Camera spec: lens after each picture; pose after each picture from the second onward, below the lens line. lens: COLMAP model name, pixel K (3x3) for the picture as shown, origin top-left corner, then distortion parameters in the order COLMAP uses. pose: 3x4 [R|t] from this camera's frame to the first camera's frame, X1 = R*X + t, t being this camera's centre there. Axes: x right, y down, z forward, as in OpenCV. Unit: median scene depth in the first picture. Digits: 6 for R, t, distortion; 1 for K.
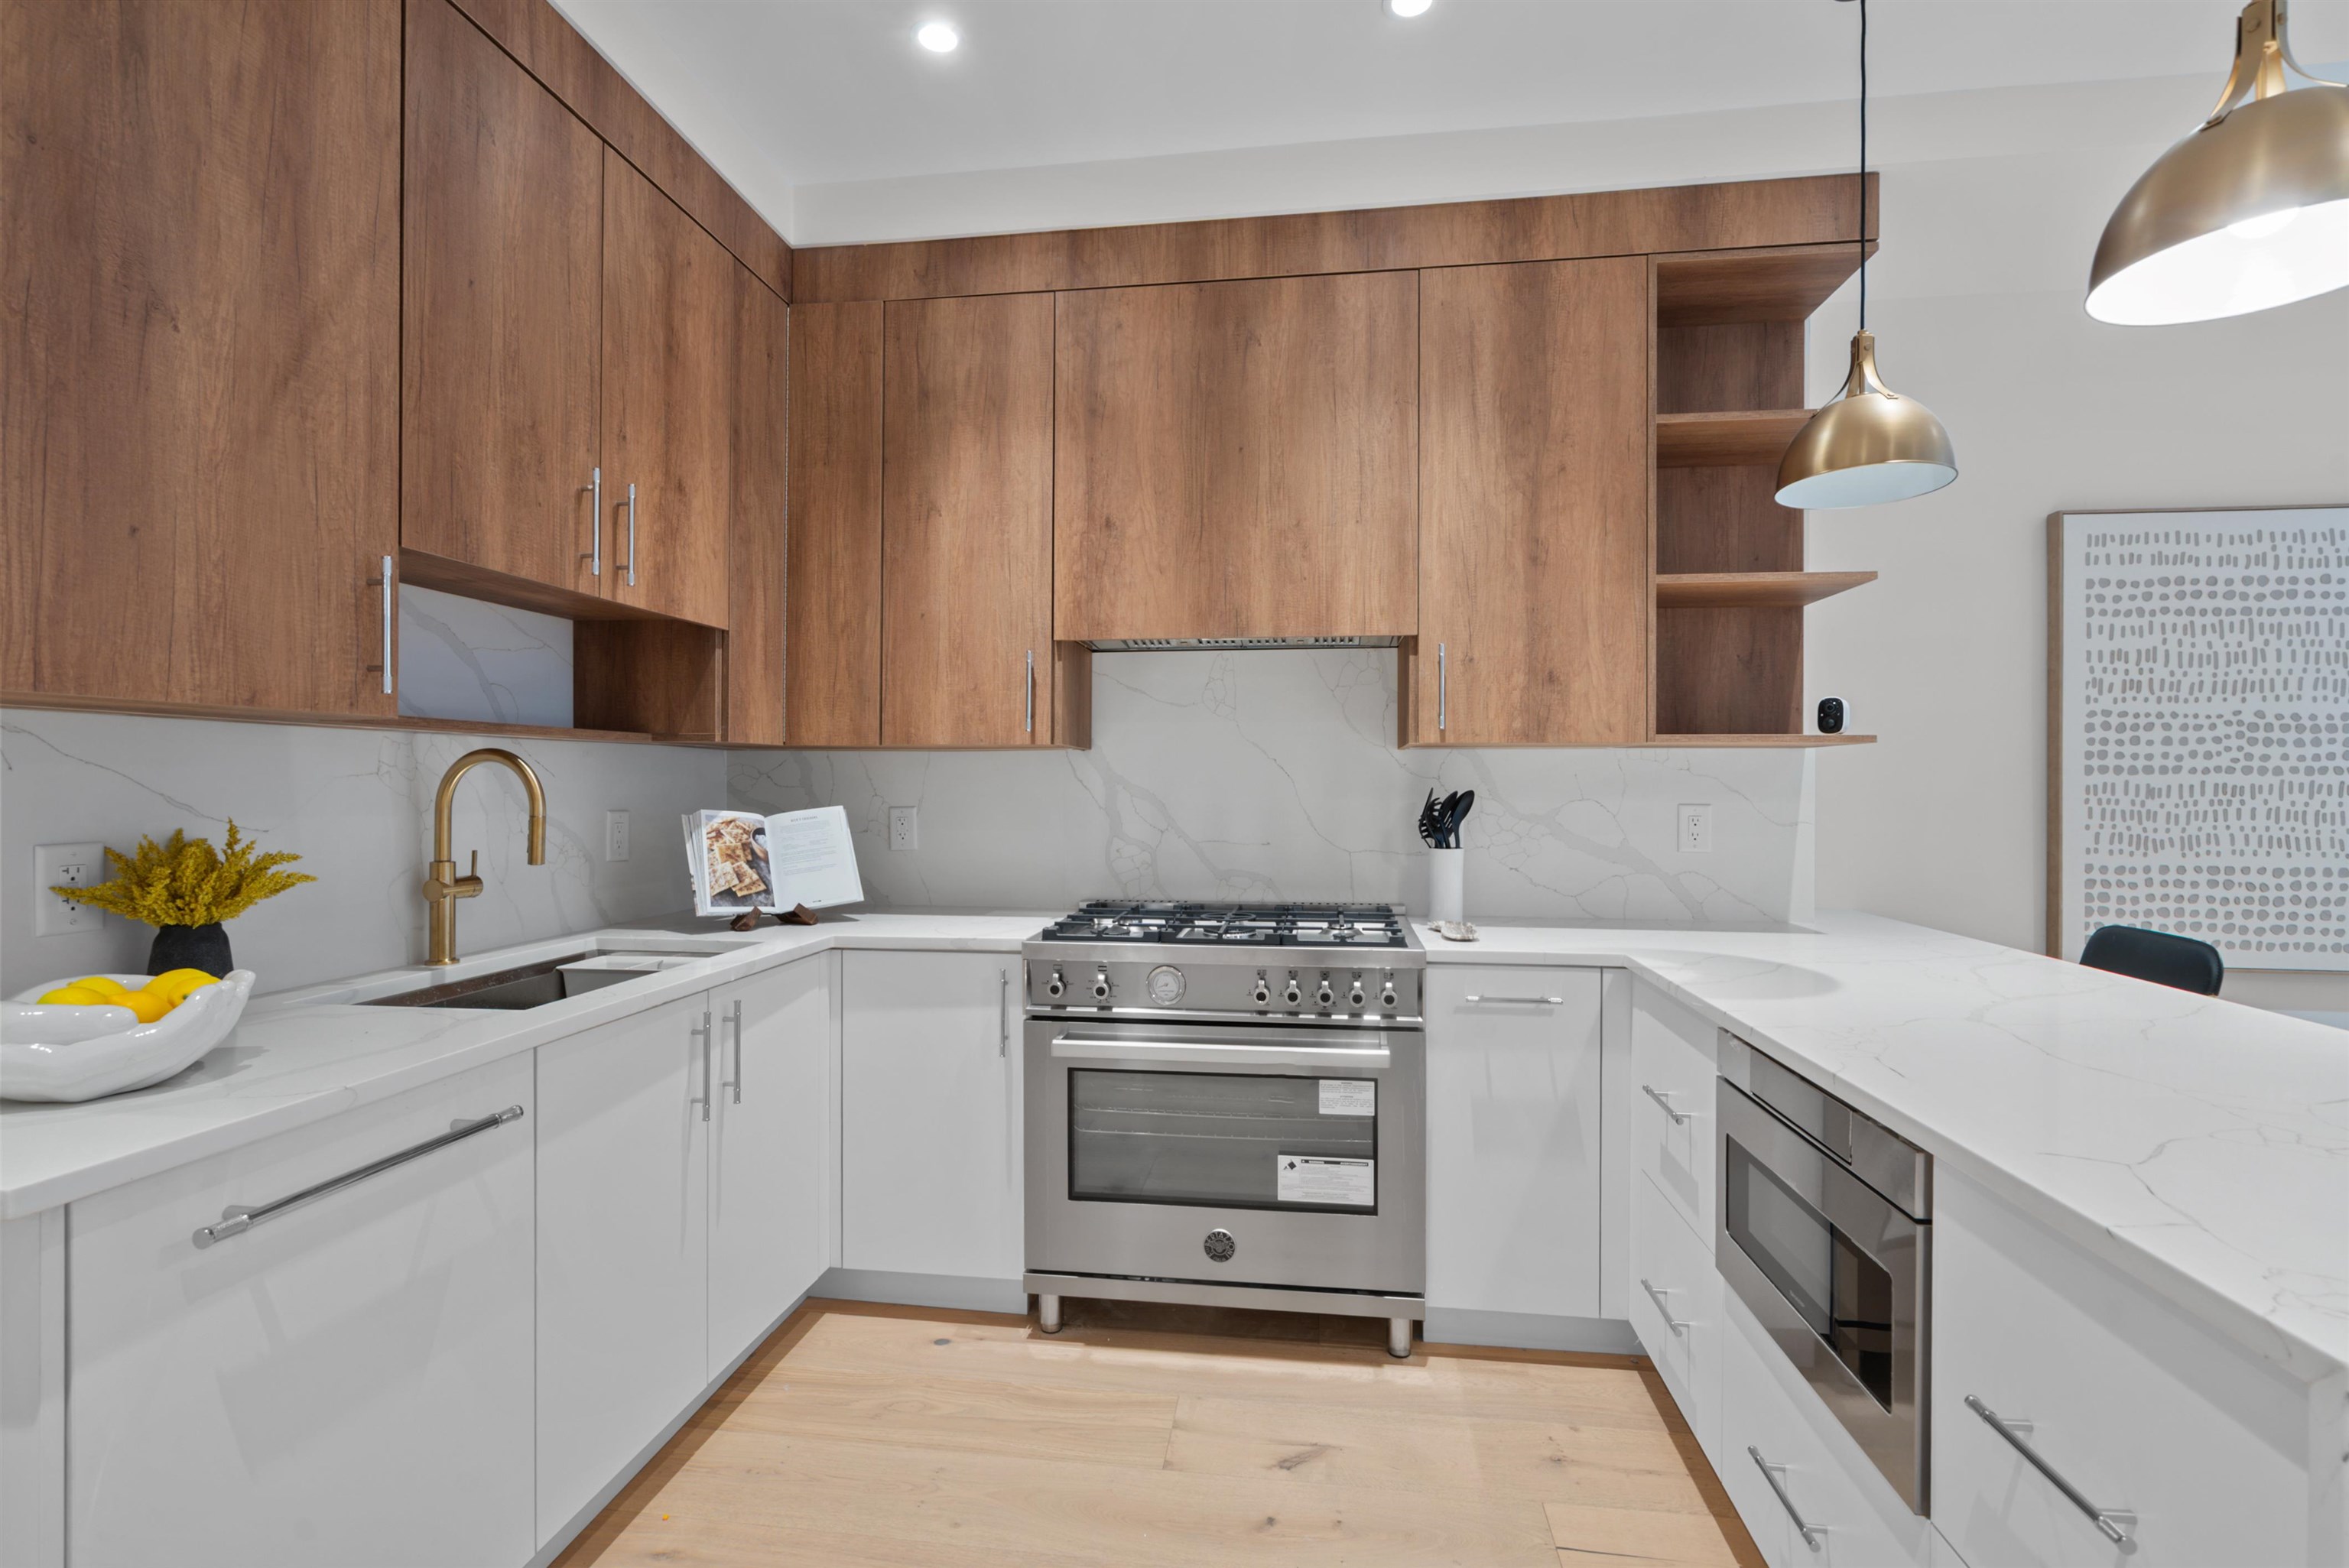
lens RADIAL K [[1071.0, 0, 1186.9], [0, 1071.0, 778.6], [0, 0, 1]] dist [-0.000503, 0.000772]
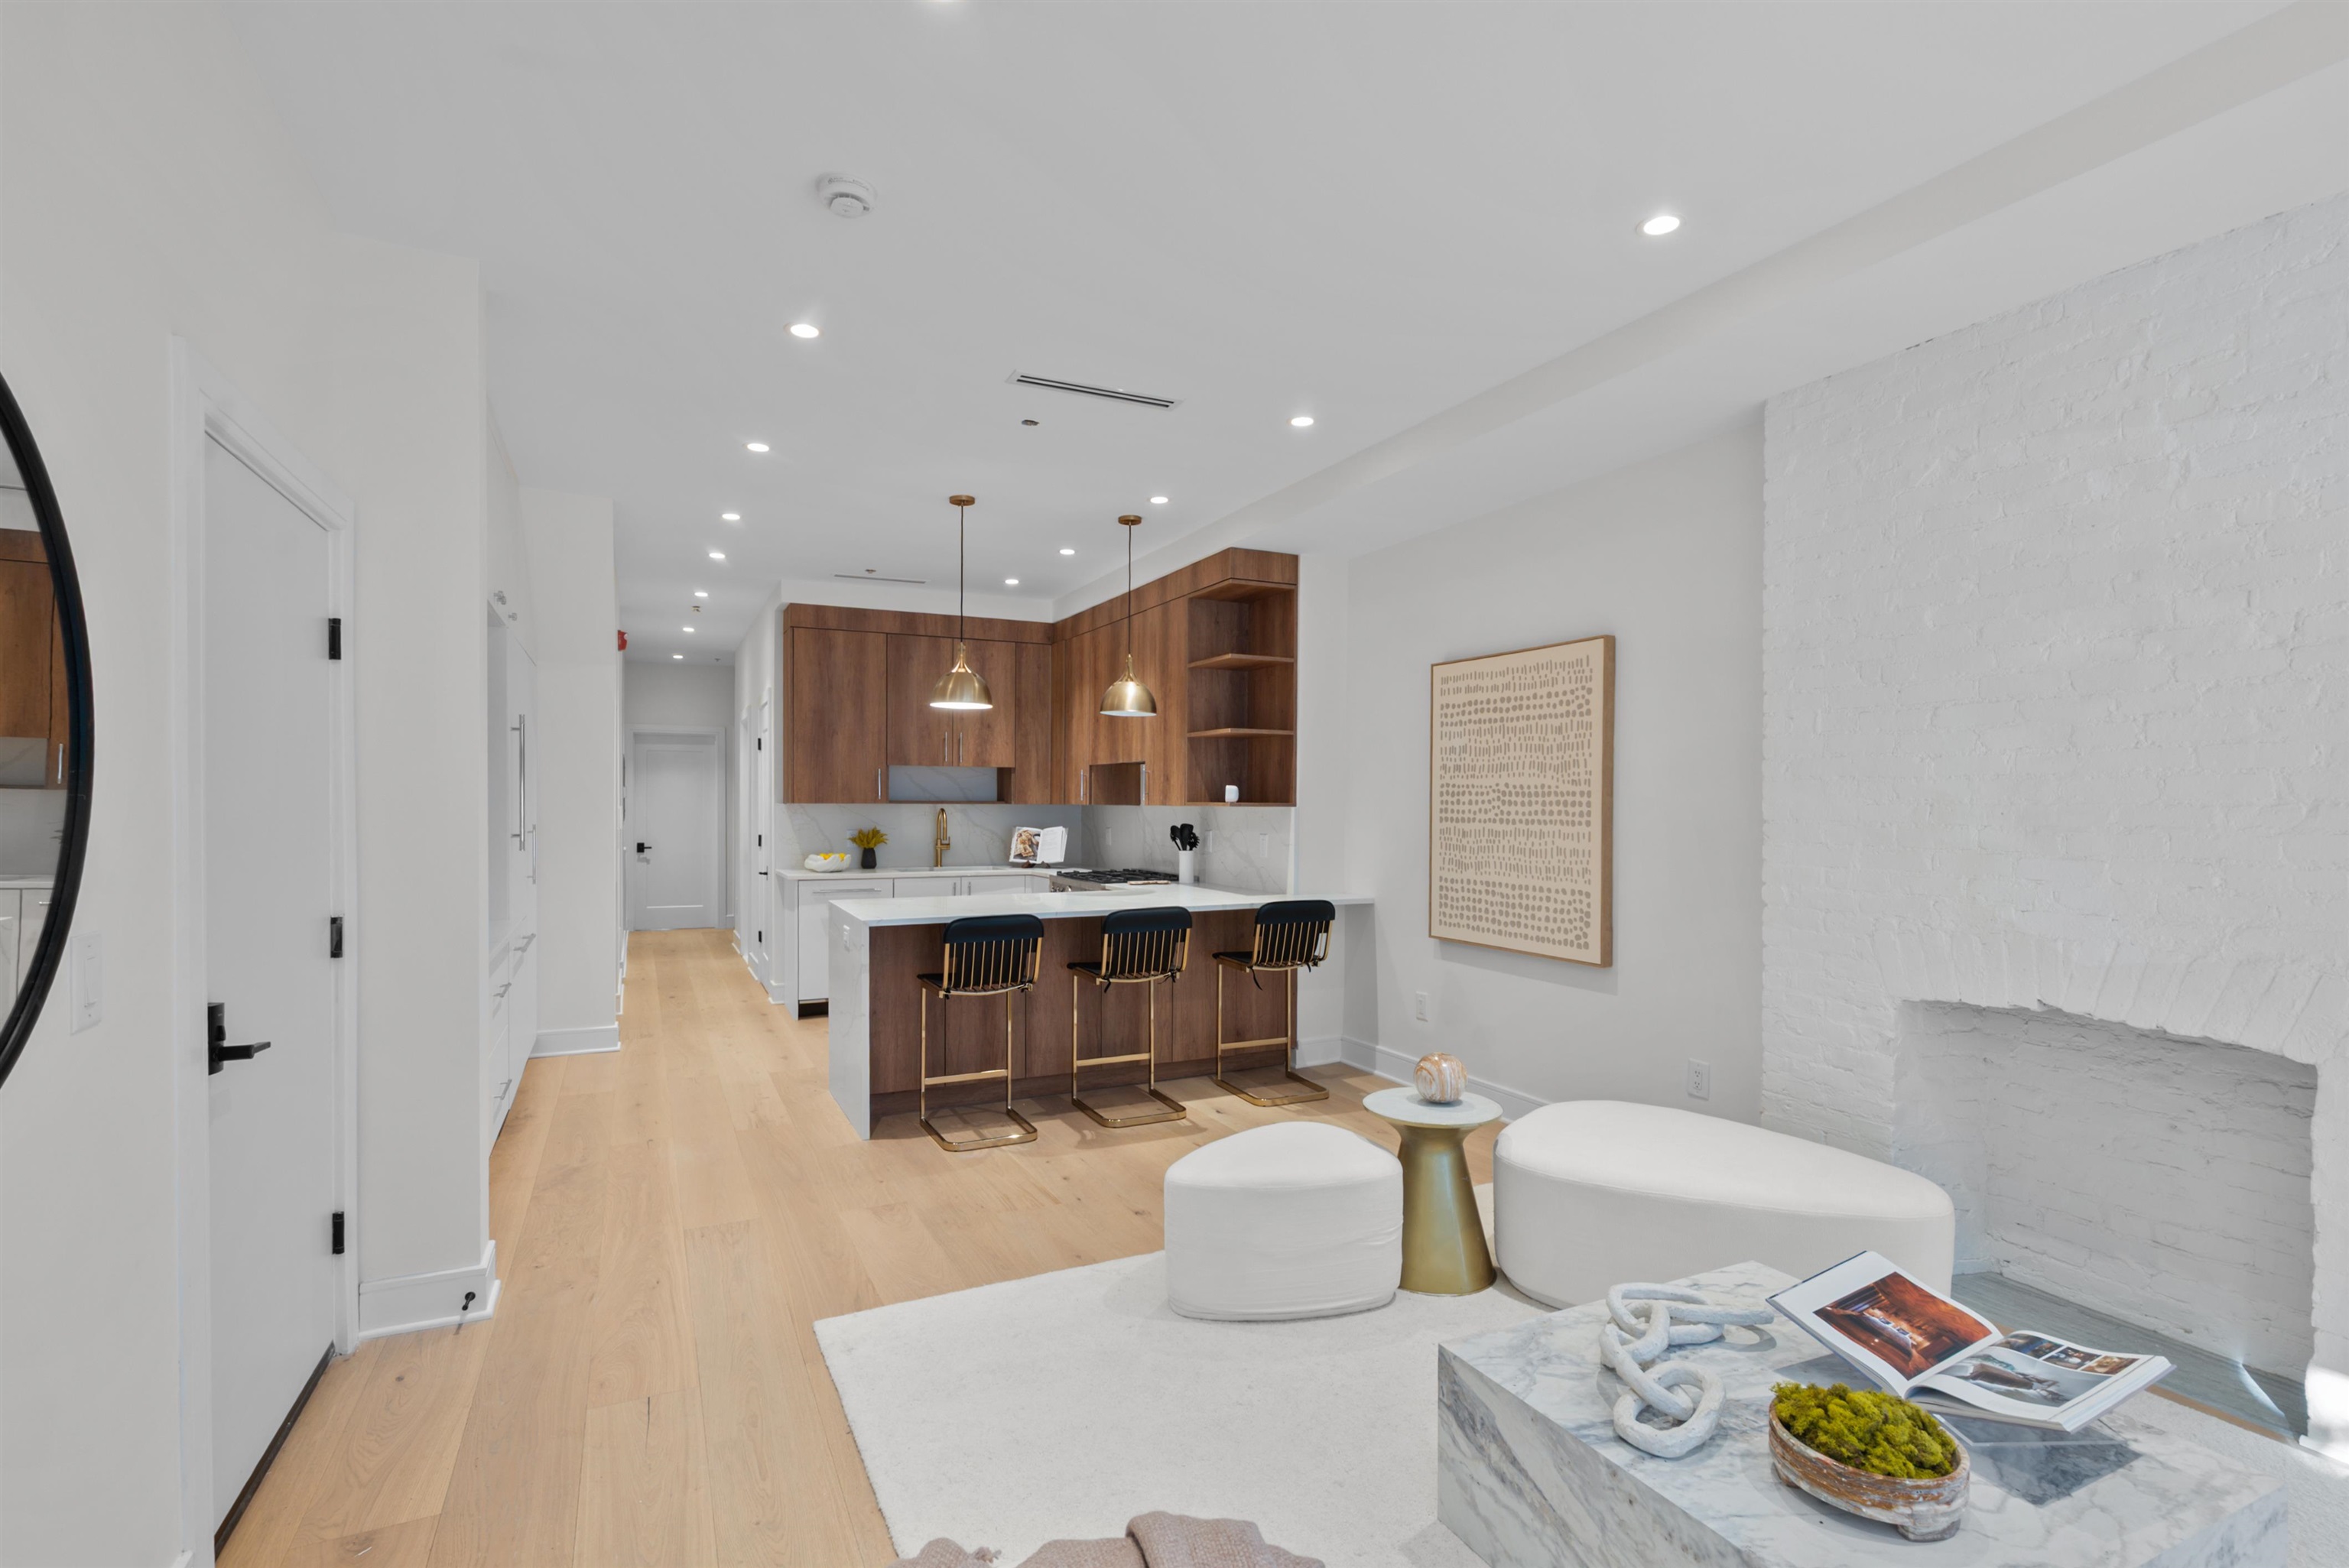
lens RADIAL K [[1097.6, 0, 1164.6], [0, 1097.6, 814.0], [0, 0, 1]] dist [-0.003666, -0.000128]
pose [[0.543986, 0.008871, -0.839047, 2.086251], [-0.003300, 0.999959, 0.008433, -0.030279], [0.839088, -0.001819, 0.543993, -0.290506]]
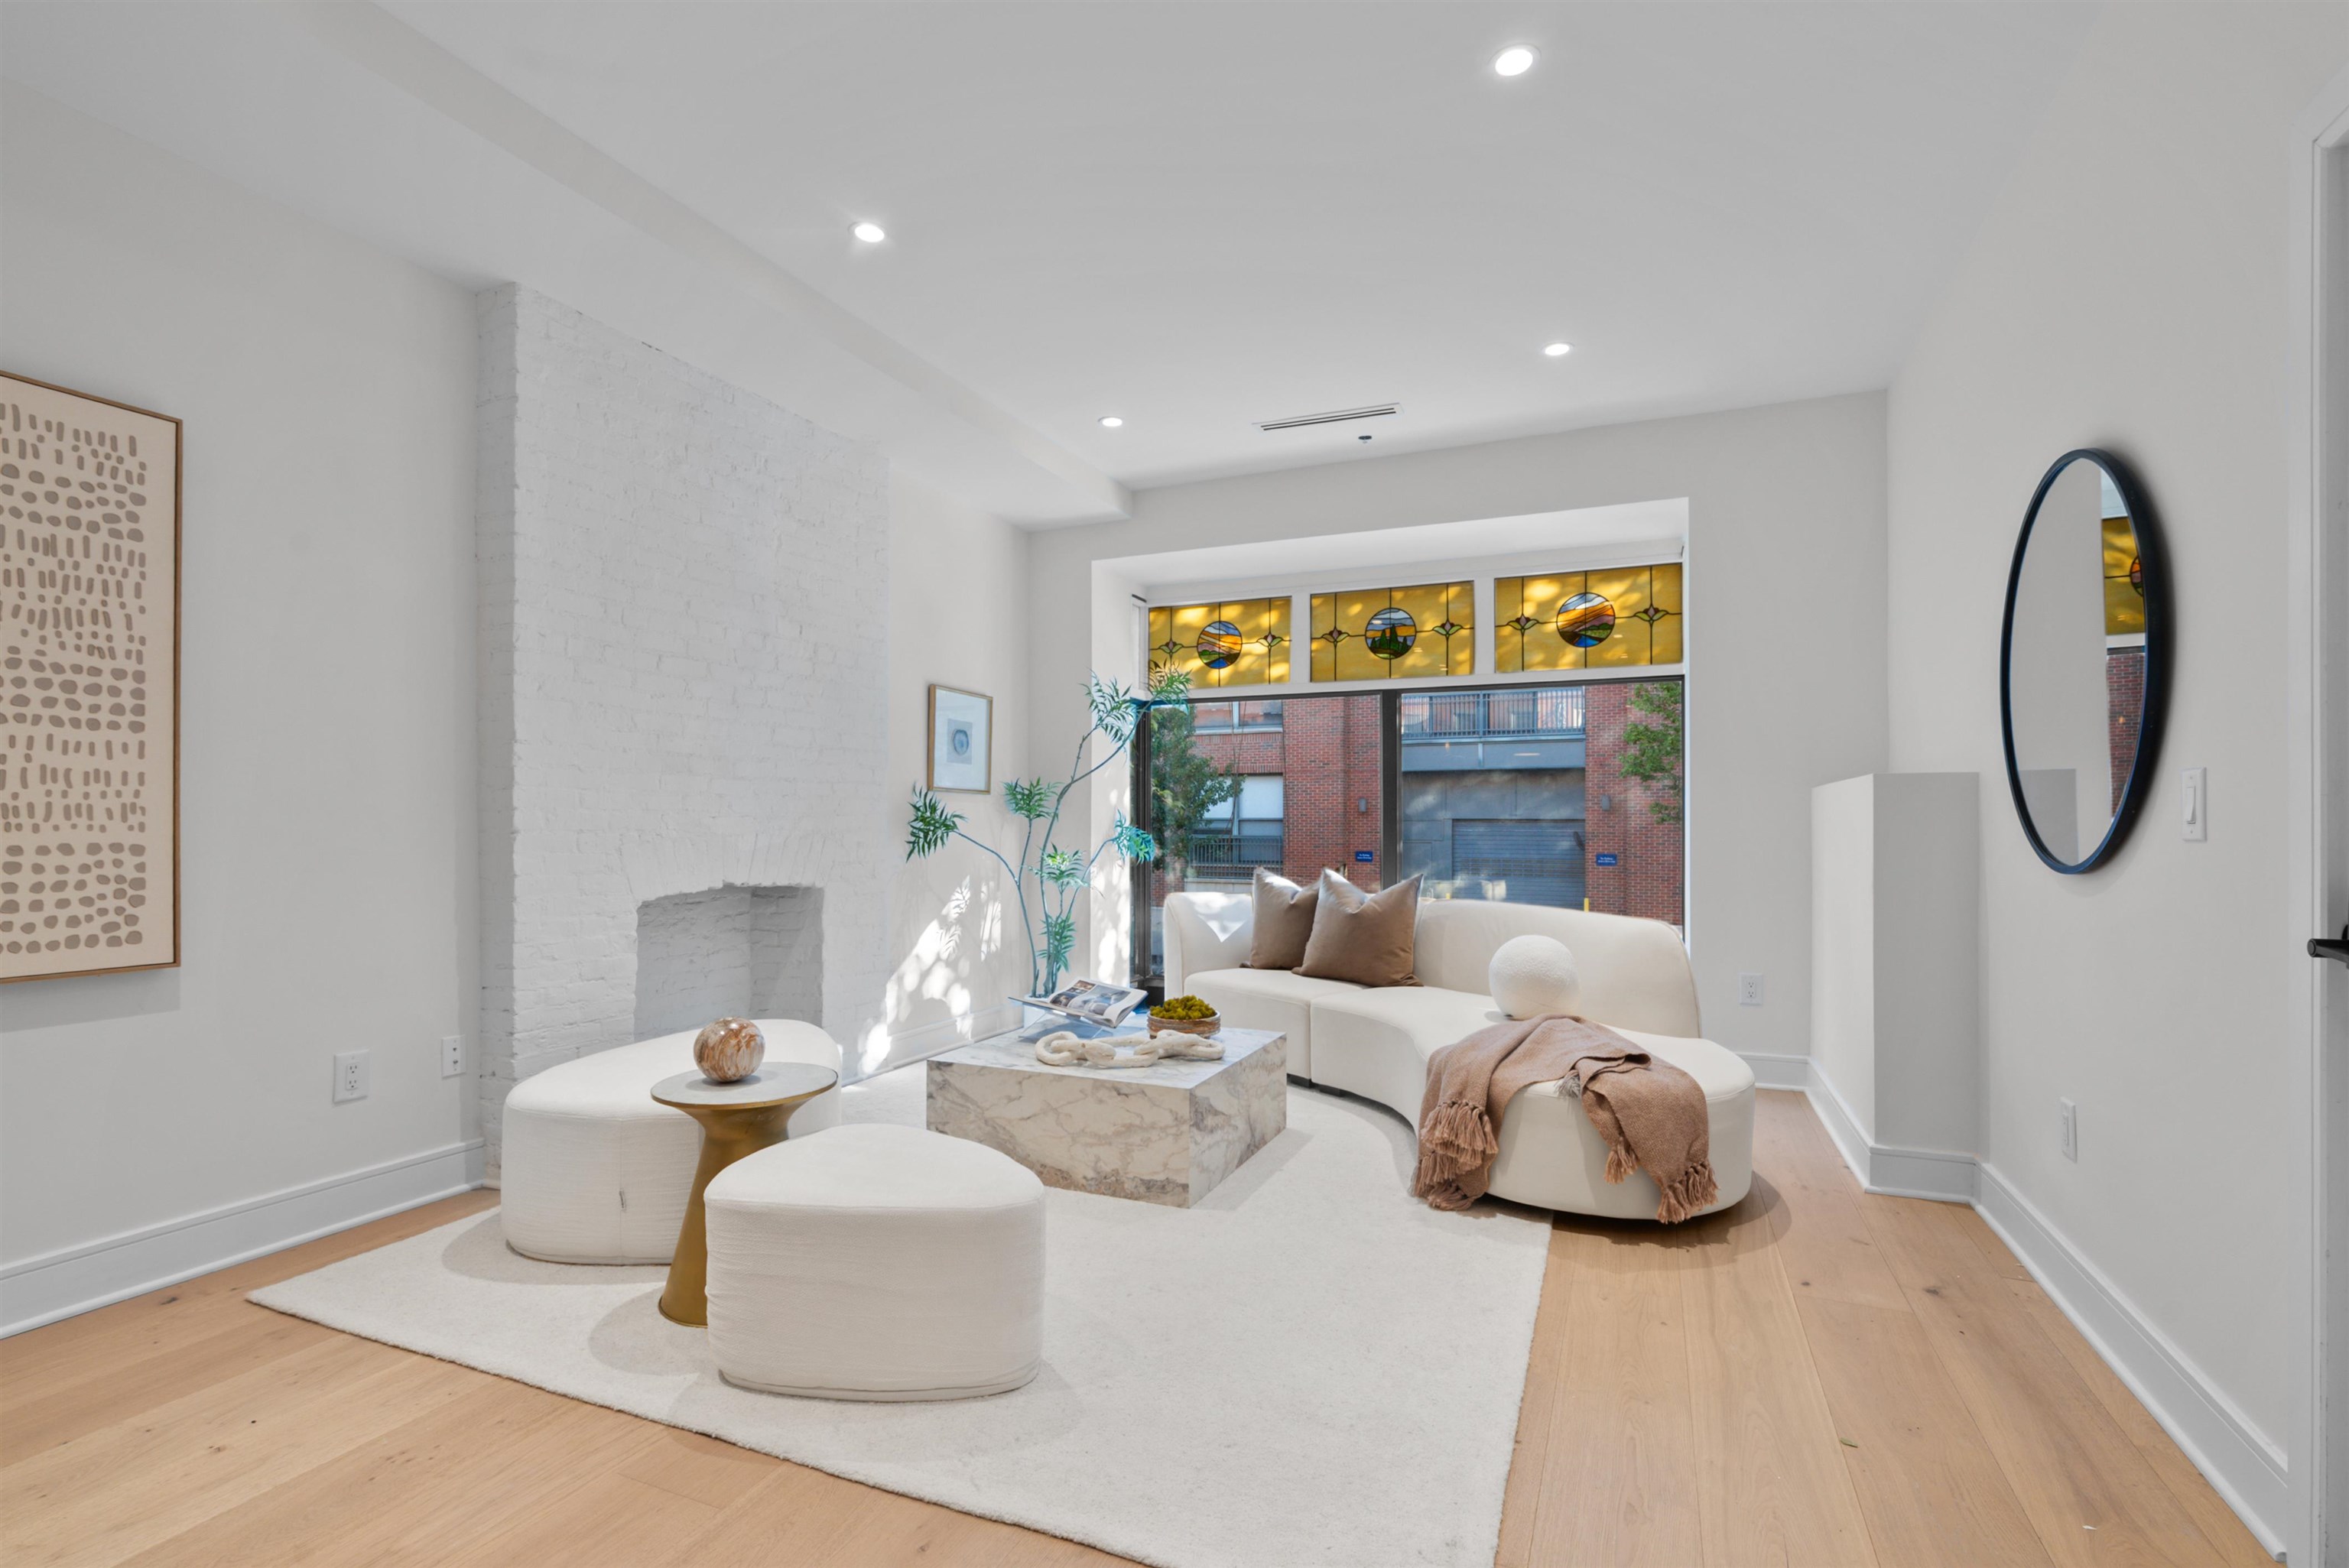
lens RADIAL K [[1081.8, 0, 1165.6], [0, 1081.8, 824.9], [0, 0, 1]] dist [0.001044, 0.000649]
pose [[0.284562, -0.003347, 0.958652, 0.578114], [-0.000341, 0.999993, 0.003592, 0.066069], [-0.958657, -0.001349, 0.284559, -0.022951]]
